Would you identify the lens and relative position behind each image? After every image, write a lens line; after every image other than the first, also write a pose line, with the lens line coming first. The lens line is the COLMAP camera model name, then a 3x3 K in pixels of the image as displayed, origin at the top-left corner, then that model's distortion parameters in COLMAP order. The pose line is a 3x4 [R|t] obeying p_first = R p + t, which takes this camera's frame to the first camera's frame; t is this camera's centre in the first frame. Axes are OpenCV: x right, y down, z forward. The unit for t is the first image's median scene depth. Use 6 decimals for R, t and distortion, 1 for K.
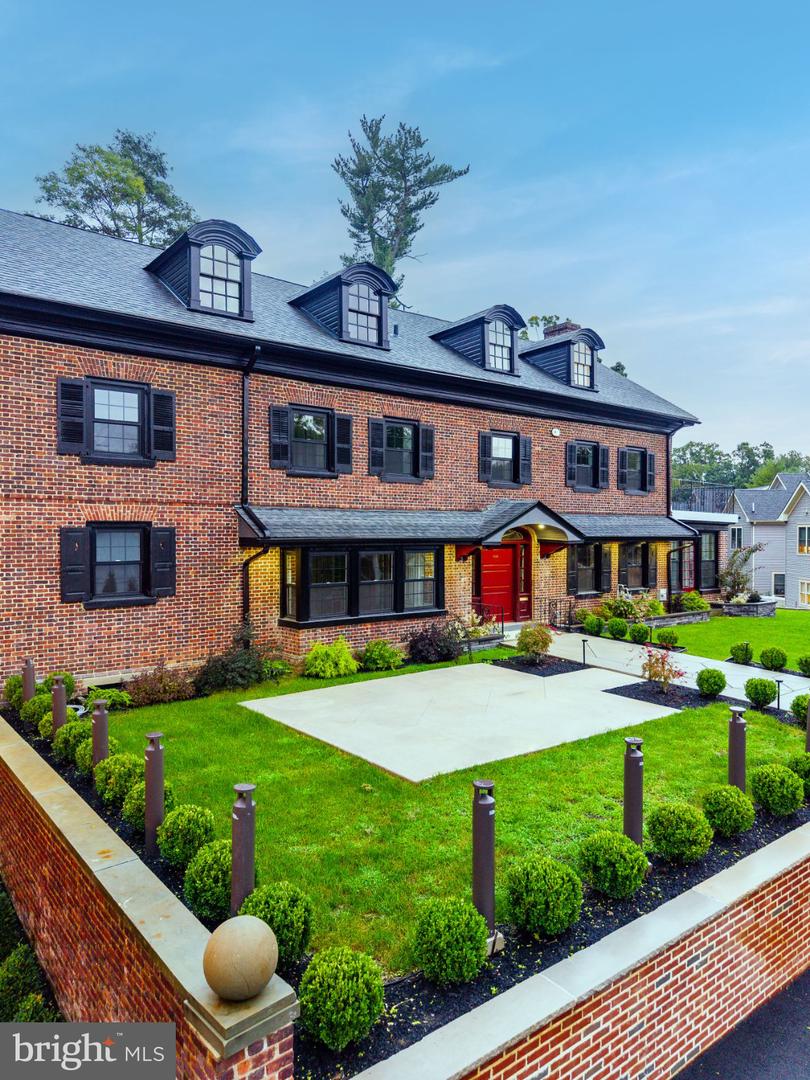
lens RADIAL K [[722.3, 0, 404.8], [0, 722.3, 542.1], [0, 0, 1]] dist [0.025570, -0.006735]
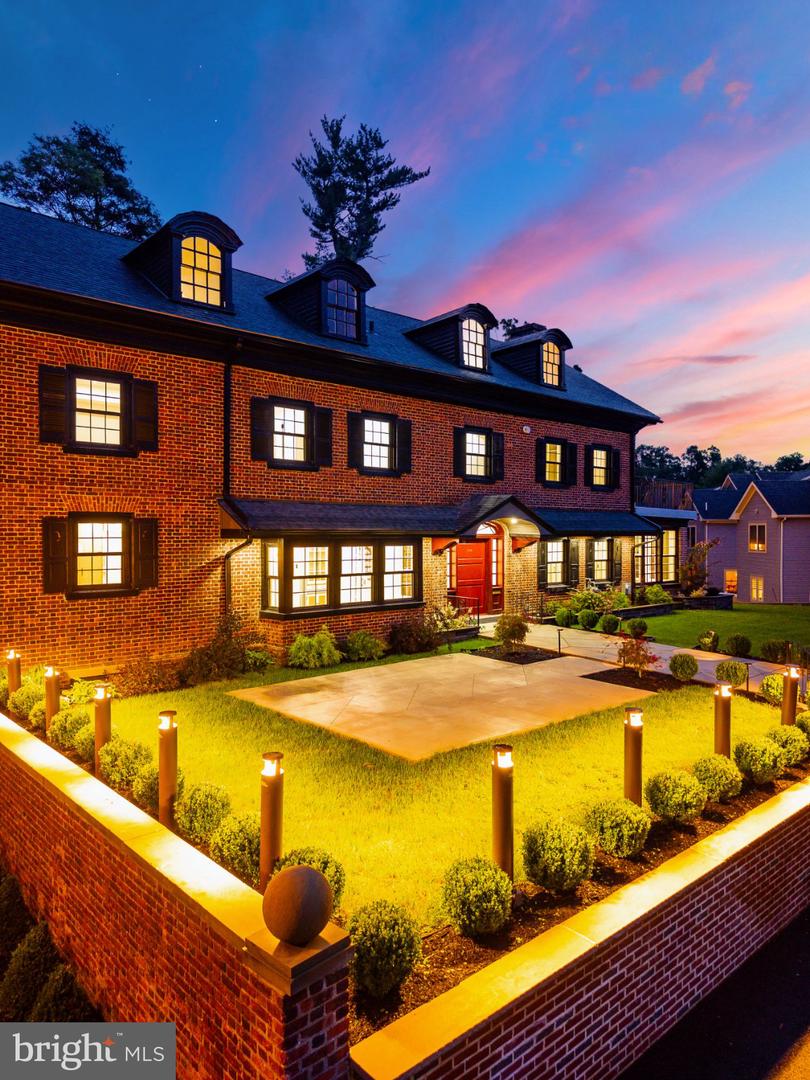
lens RADIAL K [[722.3, 0, 404.8], [0, 722.3, 542.1], [0, 0, 1]] dist [0.025570, -0.006735]
pose [[0.998180, -0.002365, 0.060263, -0.031629], [0.002536, 0.999993, -0.002754, 0.012825], [-0.060256, 0.002902, 0.998179, -0.012328]]
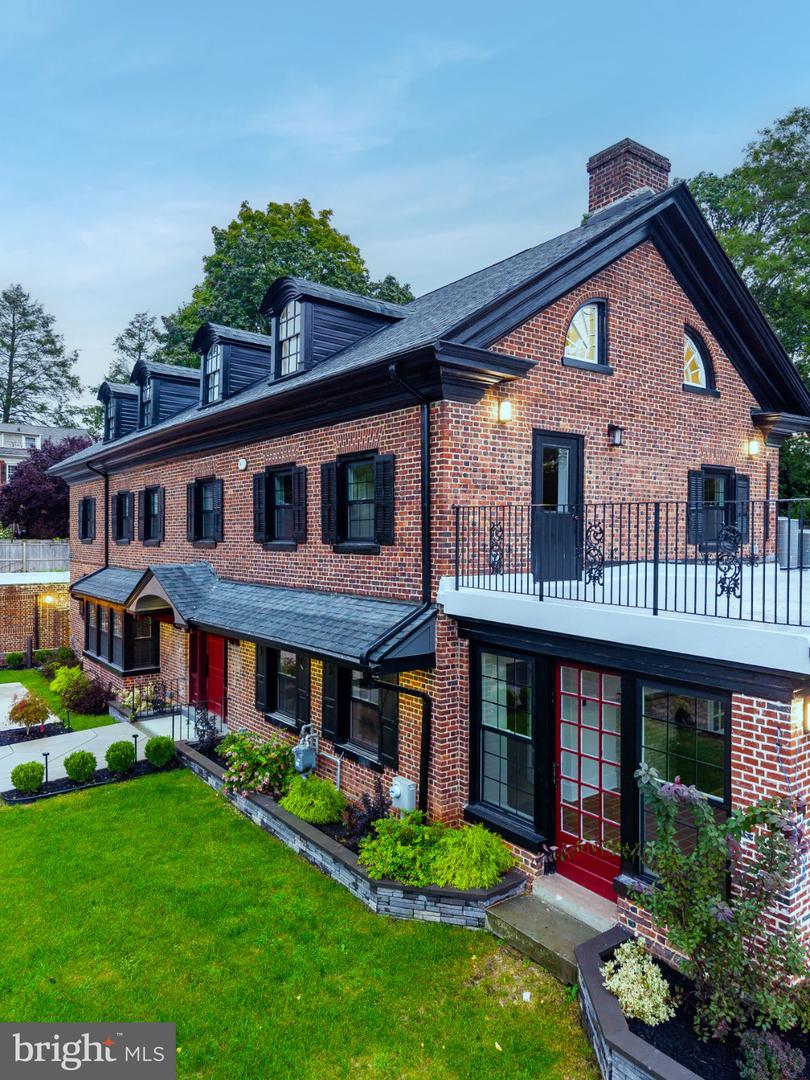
lens RADIAL K [[723.4, 0, 404.6], [0, 723.4, 540.7], [0, 0, 1]] dist [0.020386, -0.000567]
pose [[-0.026273, 0.004704, -0.999644, 1.111943], [-0.015421, 0.999868, 0.005110, -0.107005], [0.999536, 0.015549, -0.026197, 1.464079]]
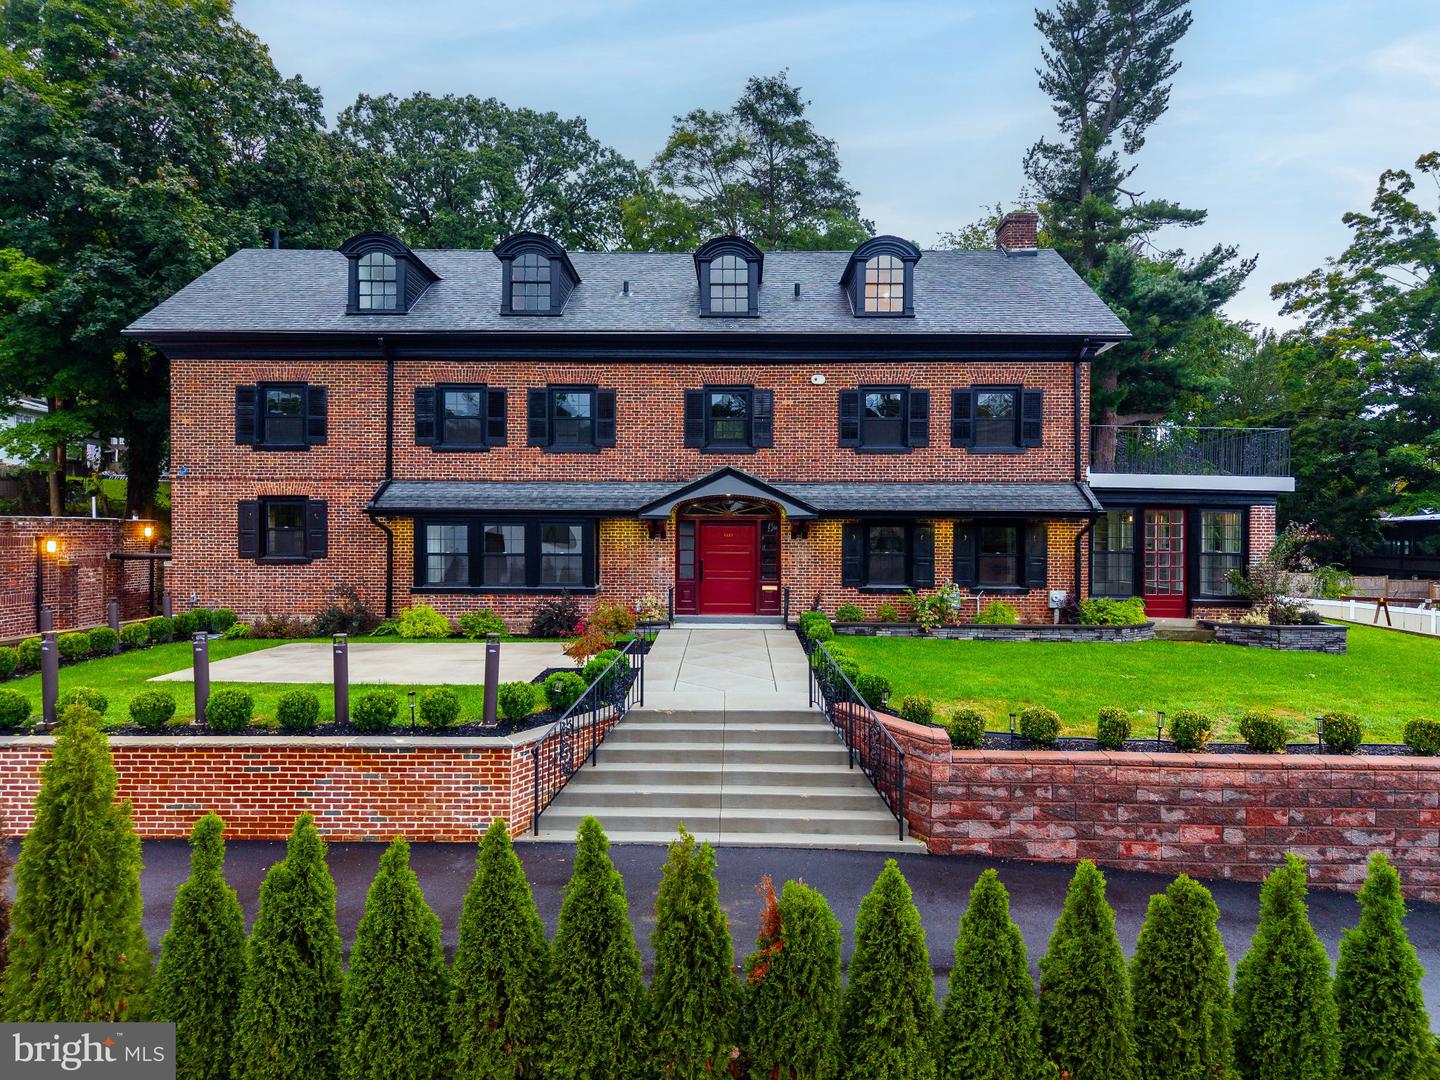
lens RADIAL K [[960.6, 0, 718.4], [0, 960.6, 542.7], [0, 0, 1]] dist [0.037484, -0.022726]
pose [[0.773154, 0.008159, -0.634166, 0.986315], [-0.012186, 0.999924, -0.001991, 0.037213], [0.634101, 0.009267, 0.773195, 0.153284]]
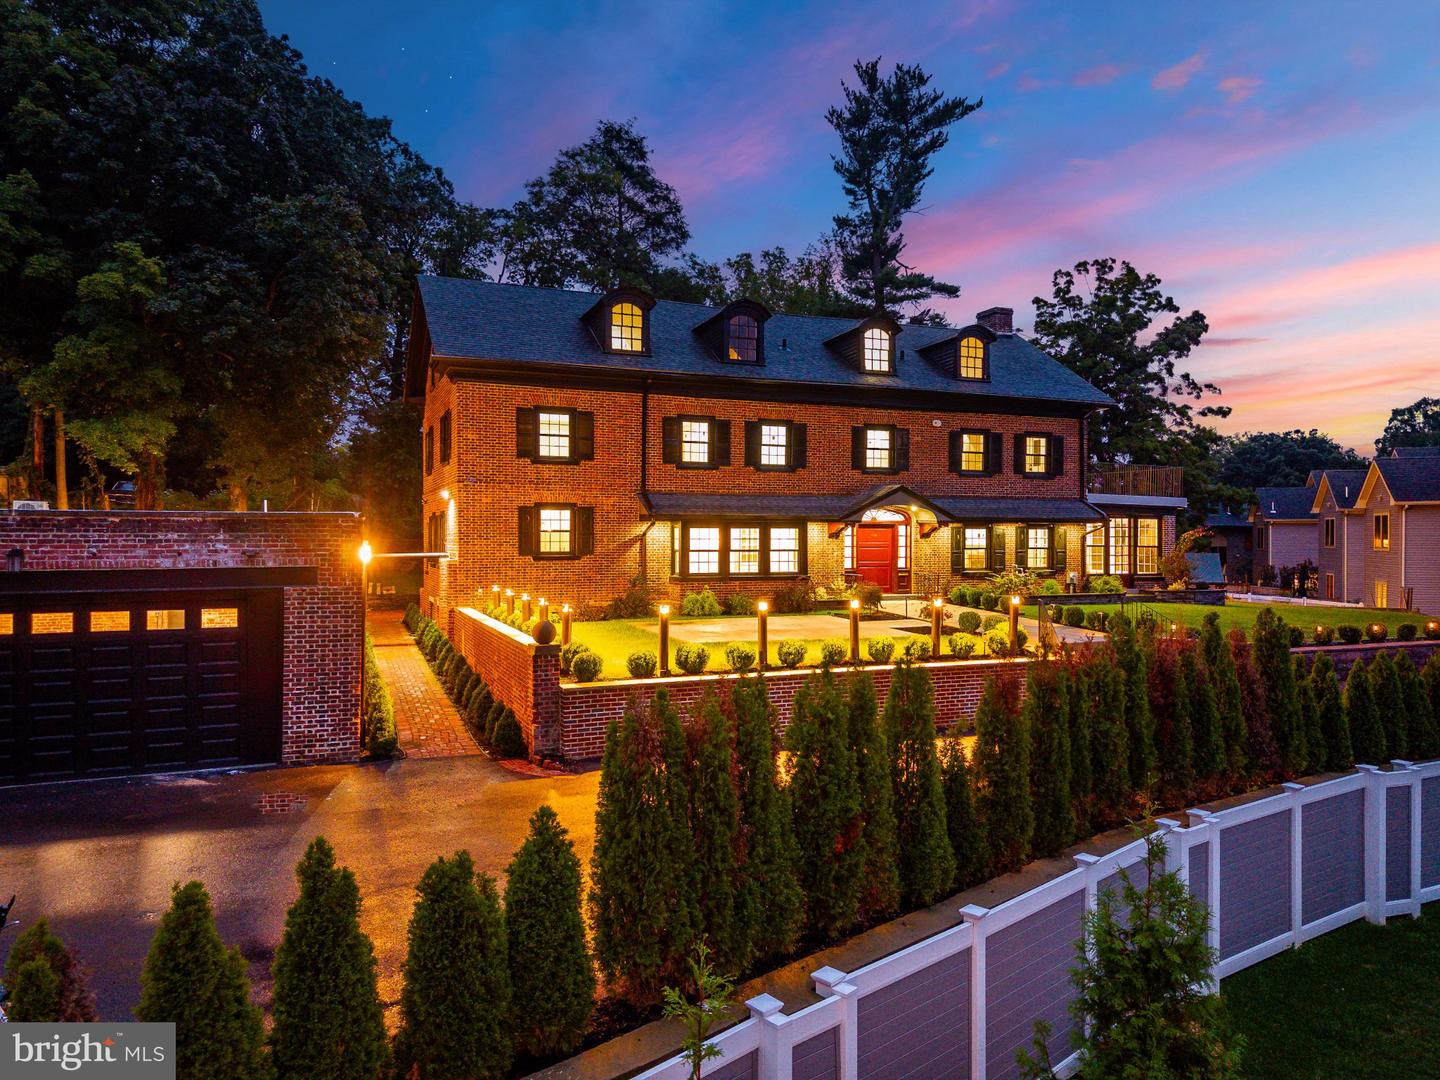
lens RADIAL K [[960.6, 0, 718.4], [0, 960.6, 542.7], [0, 0, 1]] dist [0.037484, -0.022726]
pose [[0.960599, 0.001630, -0.277932, 0.370006], [-0.003764, 0.999967, -0.007146, 0.051985], [0.277911, 0.007910, 0.960574, -0.619417]]
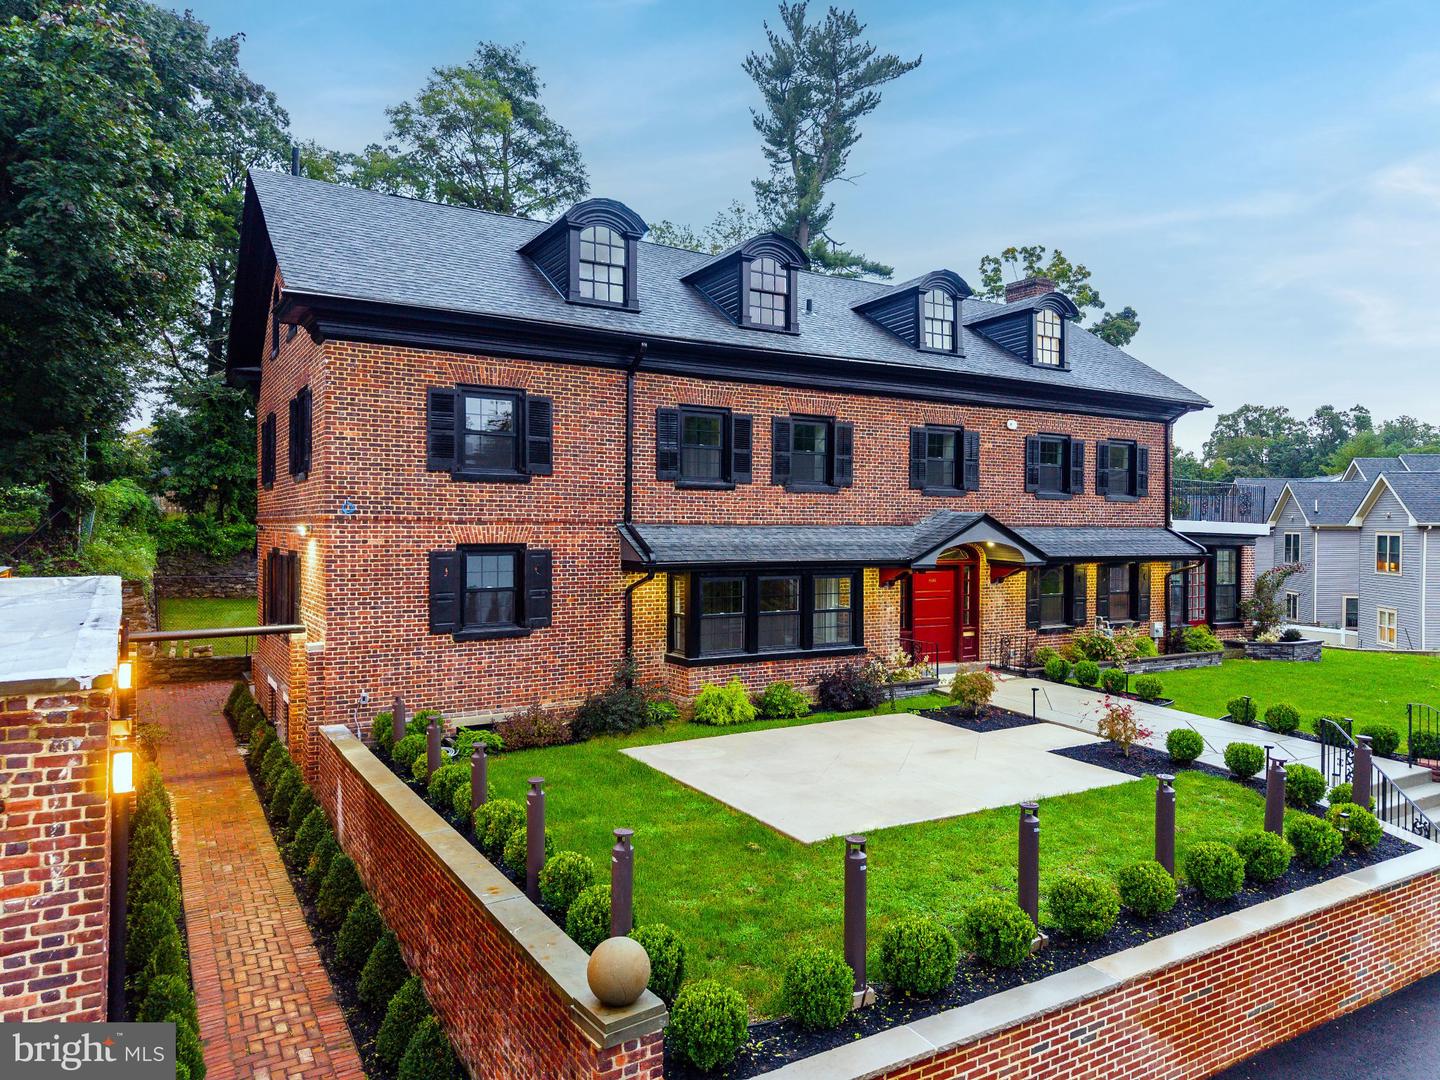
lens RADIAL K [[963.0, 0, 718.4], [0, 963.0, 541.6], [0, 0, 1]] dist [0.025570, -0.006735]
pose [[0.992066, 0.006543, -0.125545, 0.028464], [-0.006567, 0.999978, 0.000225, -0.026668], [0.125544, 0.000601, 0.992088, -0.119350]]
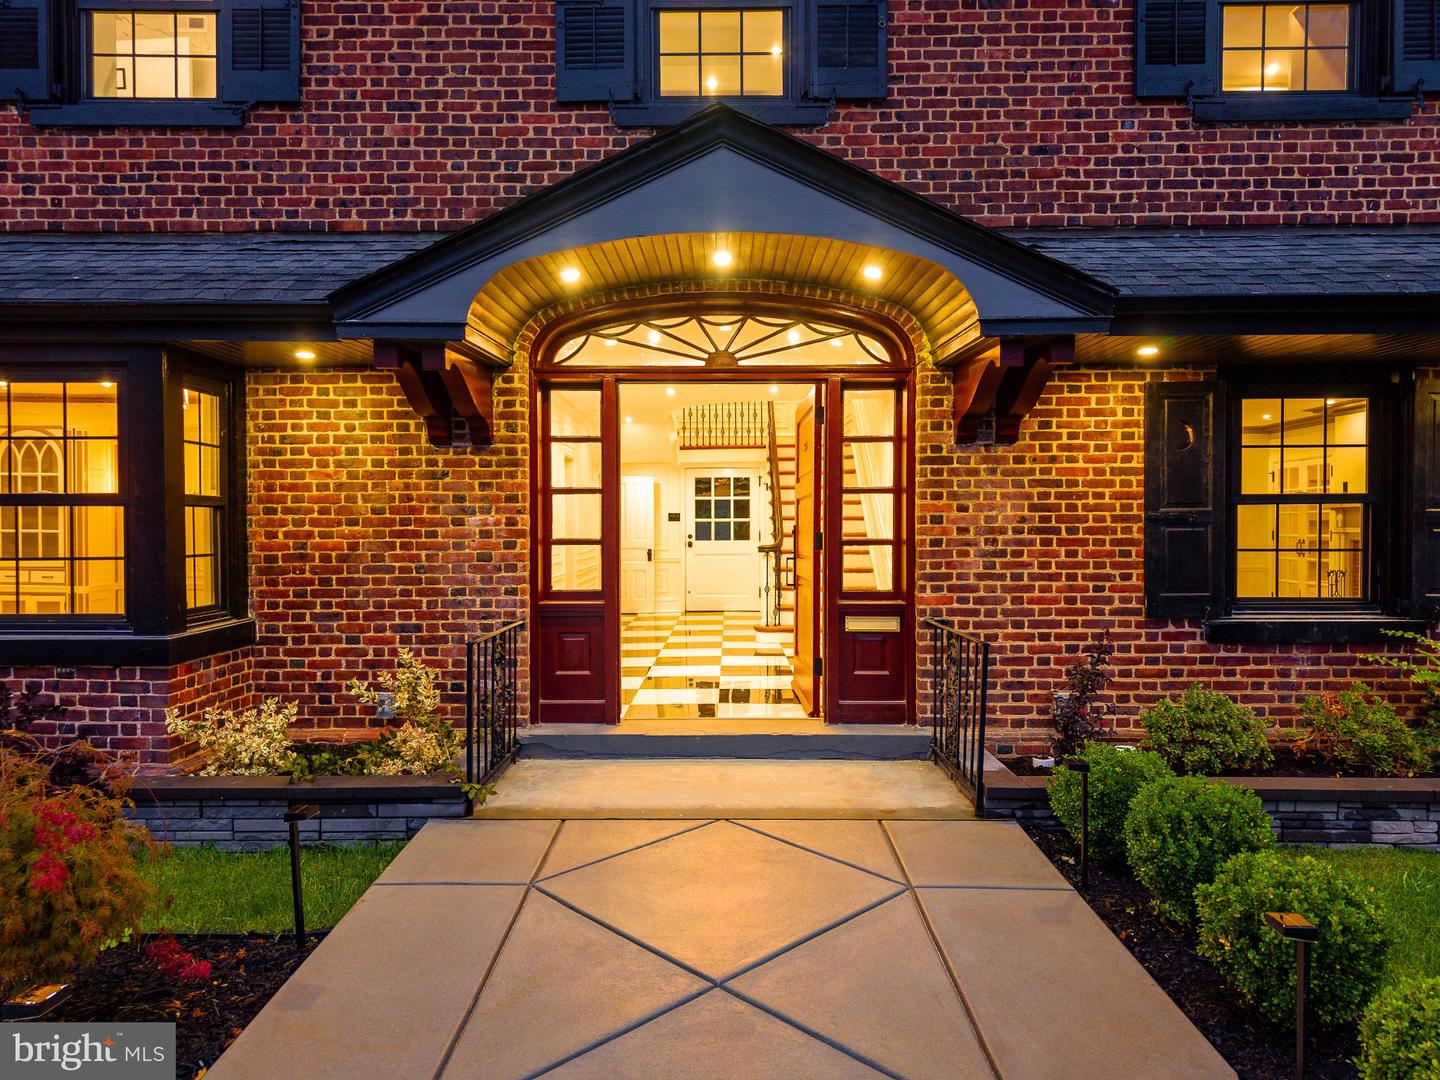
lens RADIAL K [[880.1, 0, 718.3], [0, 880.1, 544.5], [0, 0, 1]] dist [0.023590, -0.001782]
pose [[0.778152, 0.006391, -0.628044, 0.368461], [-0.006353, 0.999977, 0.002304, 0.065416], [0.628044, 0.002197, 0.778175, 0.921898]]
